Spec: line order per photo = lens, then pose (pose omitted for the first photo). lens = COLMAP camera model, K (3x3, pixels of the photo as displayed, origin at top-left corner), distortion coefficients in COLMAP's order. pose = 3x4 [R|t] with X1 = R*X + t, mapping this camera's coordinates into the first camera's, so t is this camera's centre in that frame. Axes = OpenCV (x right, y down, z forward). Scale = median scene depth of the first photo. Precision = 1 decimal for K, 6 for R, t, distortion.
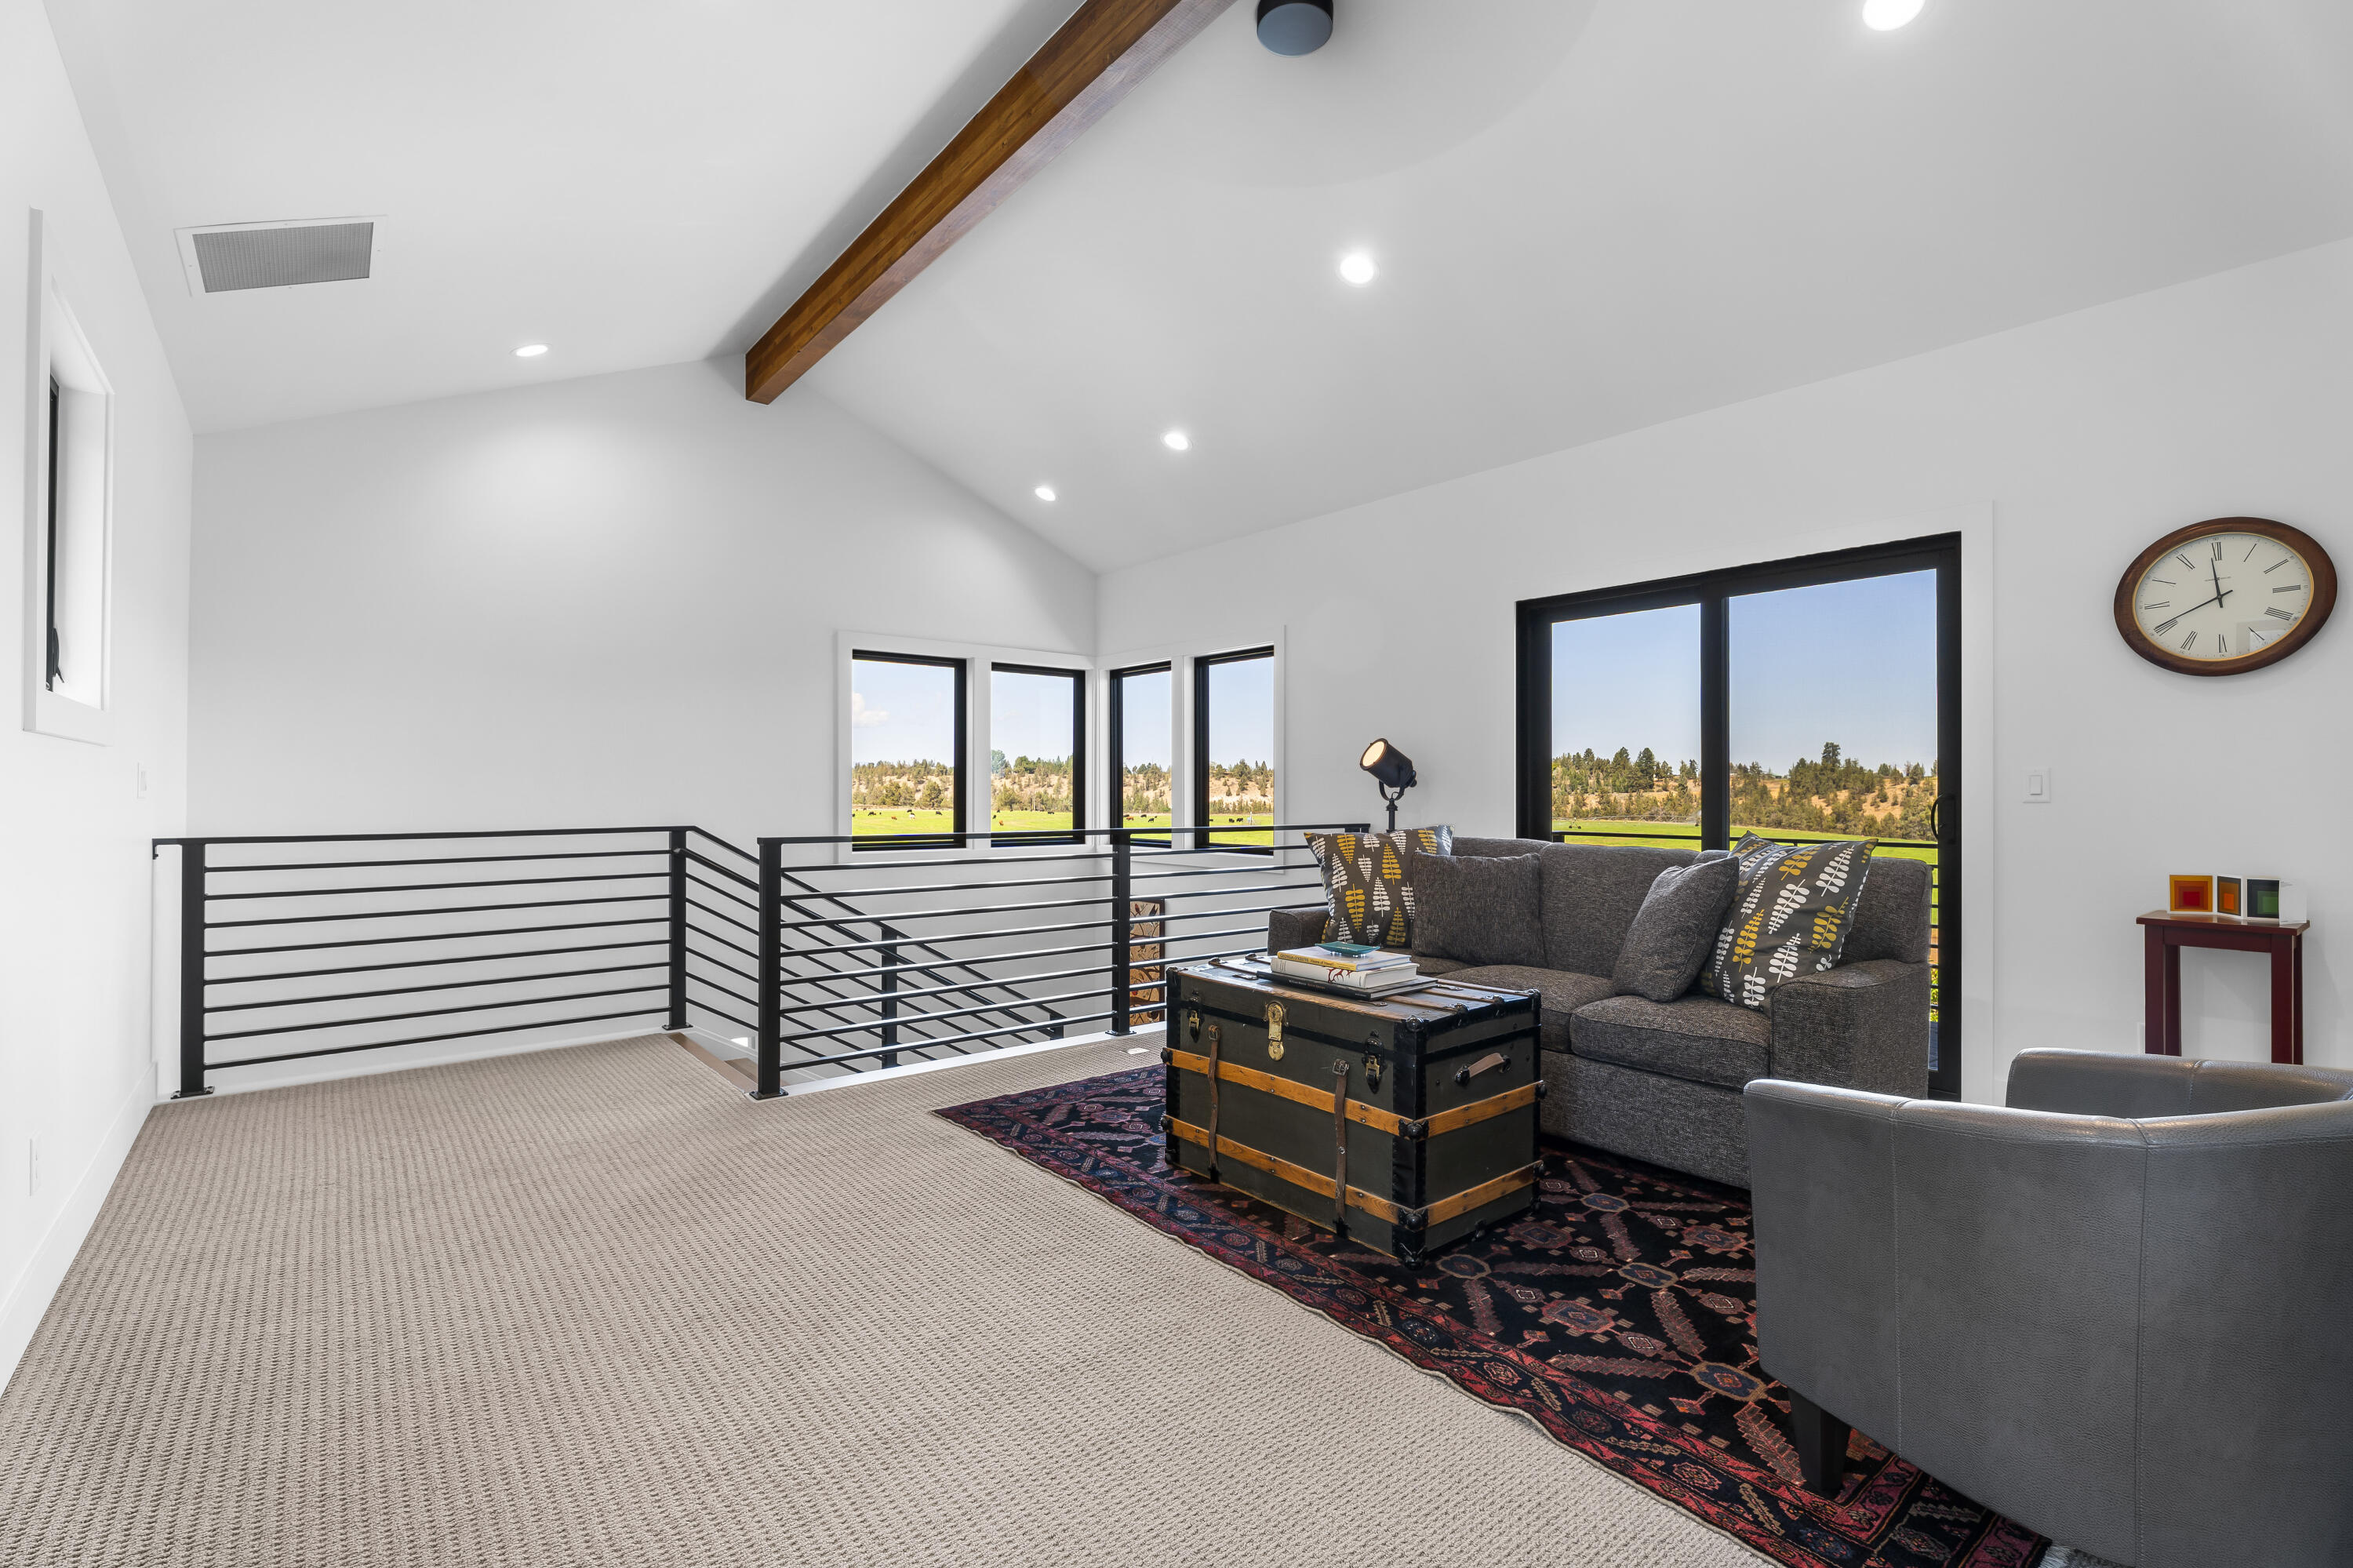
lens RADIAL K [[1047.1, 0, 1168.5], [0, 1047.1, 789.9], [0, 0, 1]] dist [-0.002913, 0.001569]
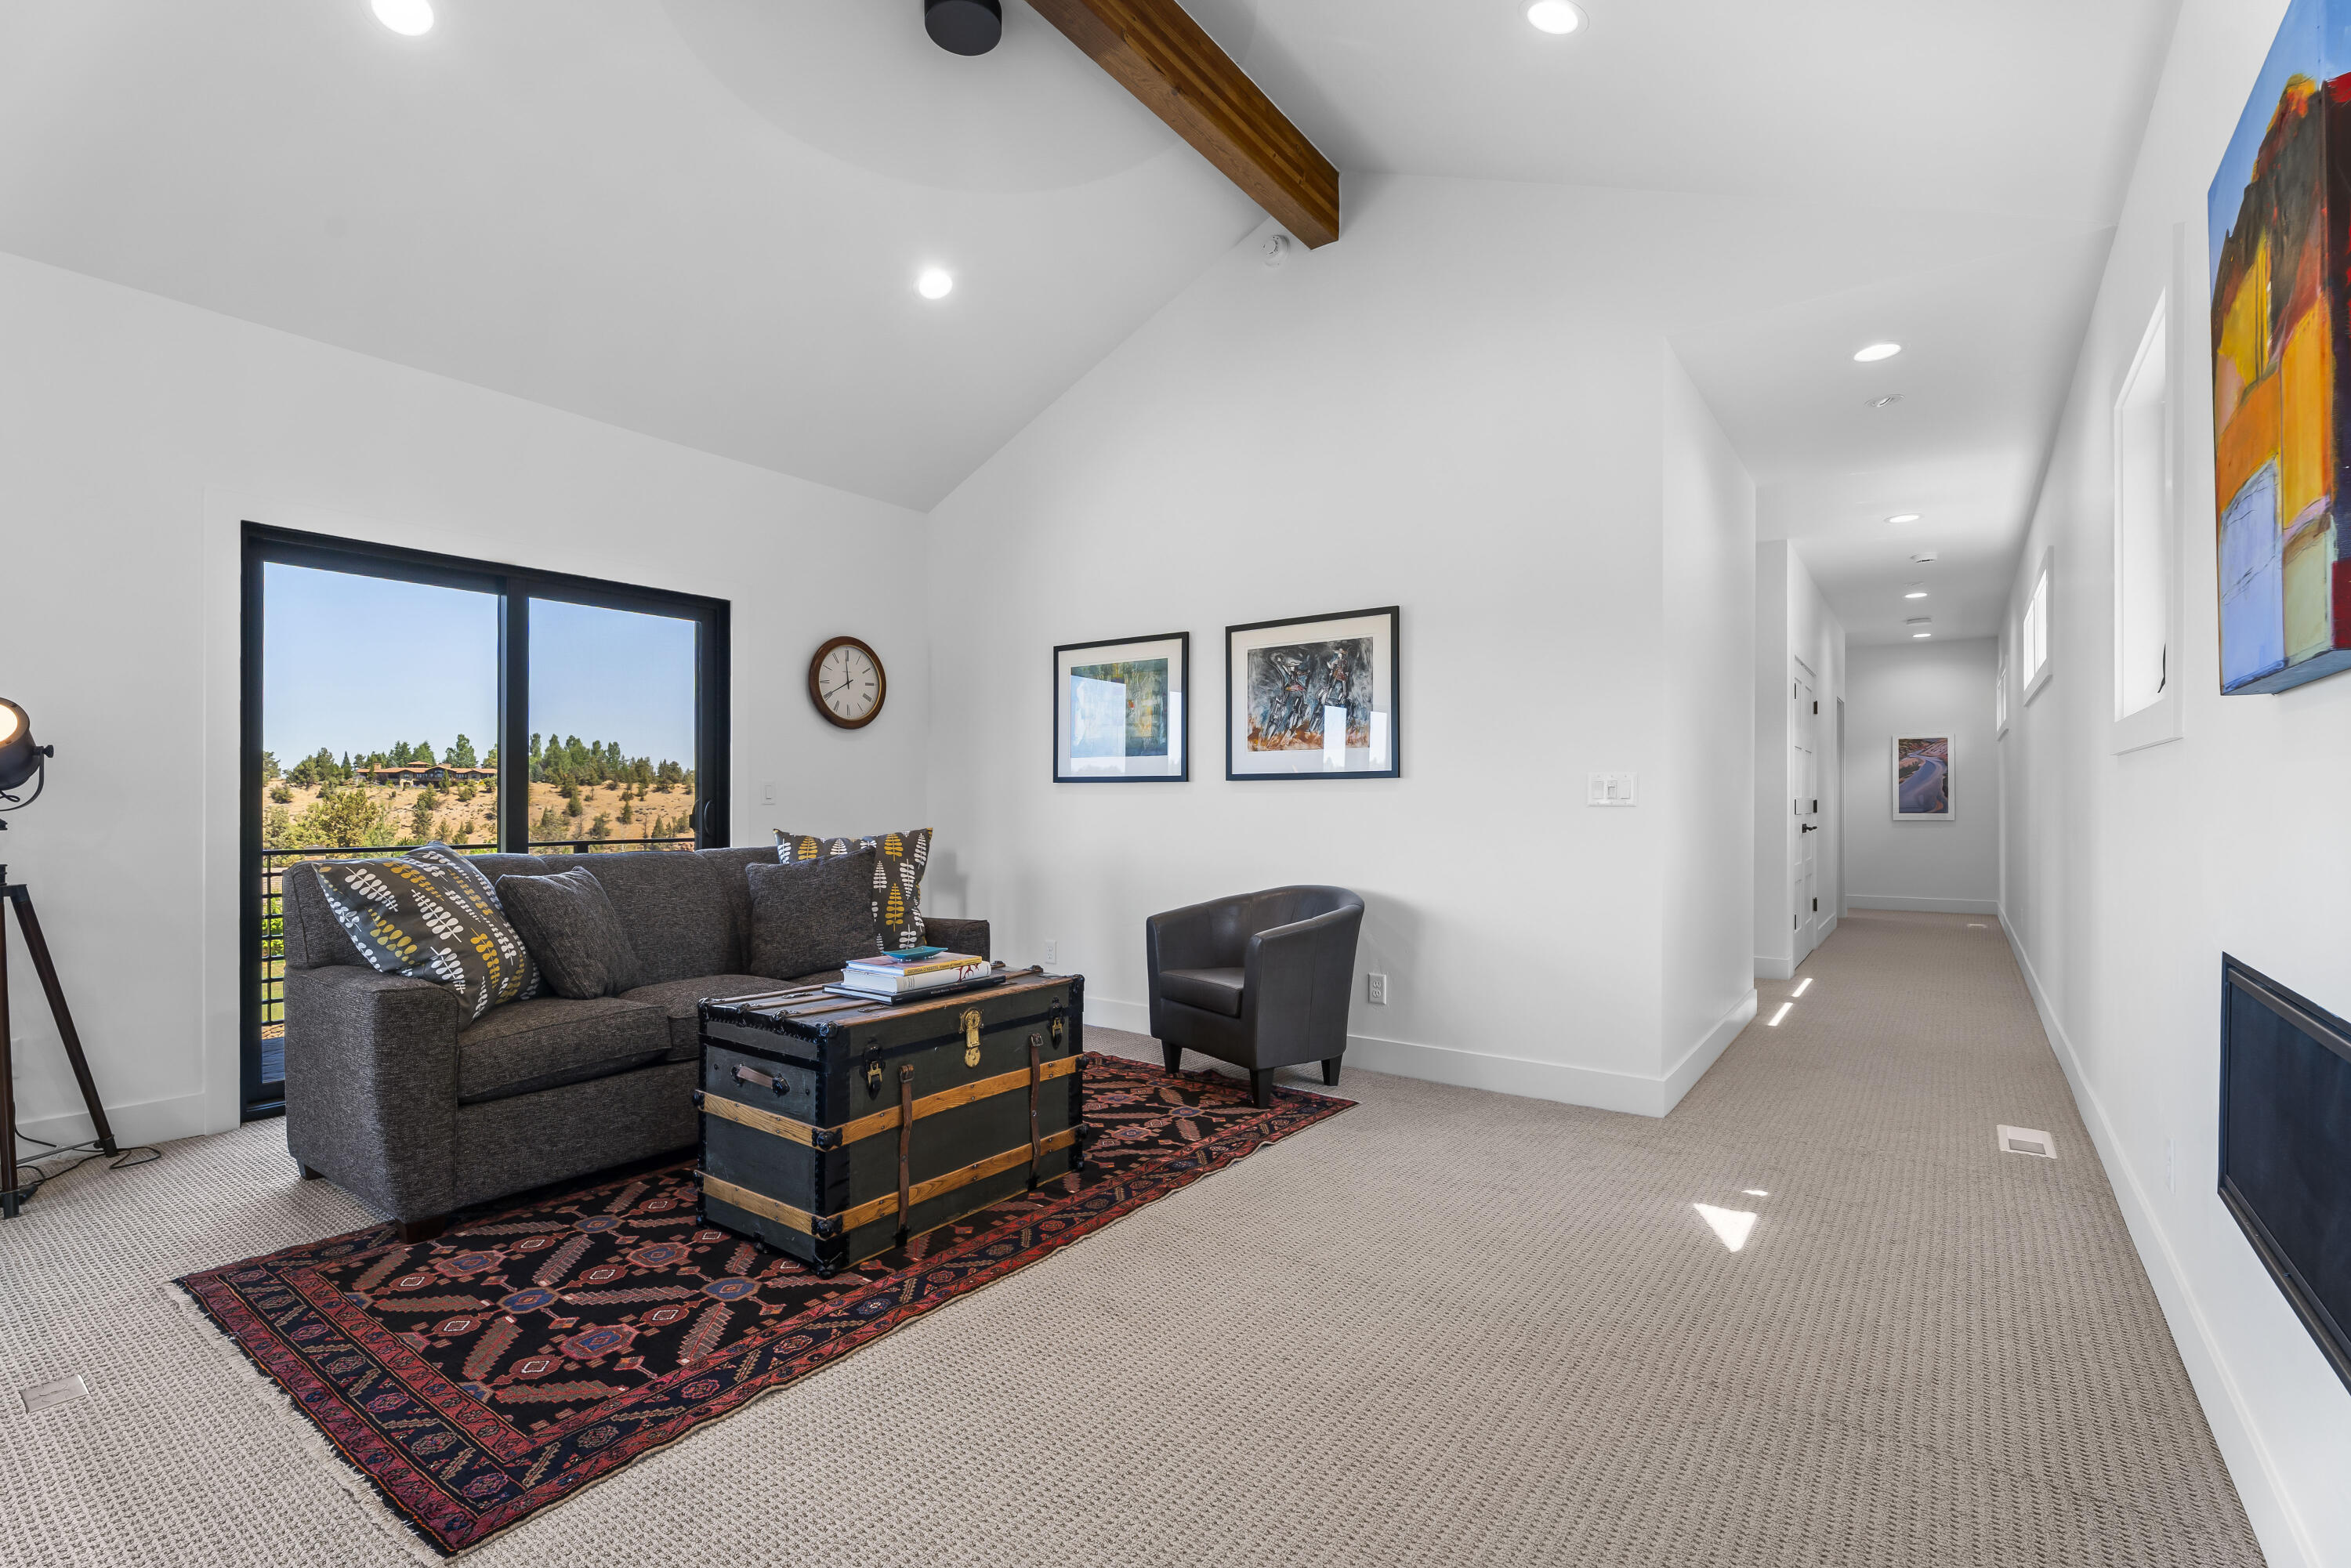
lens RADIAL K [[1046.1, 0, 1150.2], [0, 1046.1, 781.4], [0, 0, 1]] dist [-0.002913, 0.001569]
pose [[-0.233819, 0.009944, 0.972229, -0.846698], [-0.007438, 0.999900, -0.012016, -0.004706], [-0.972252, -0.010041, -0.233721, 0.992489]]
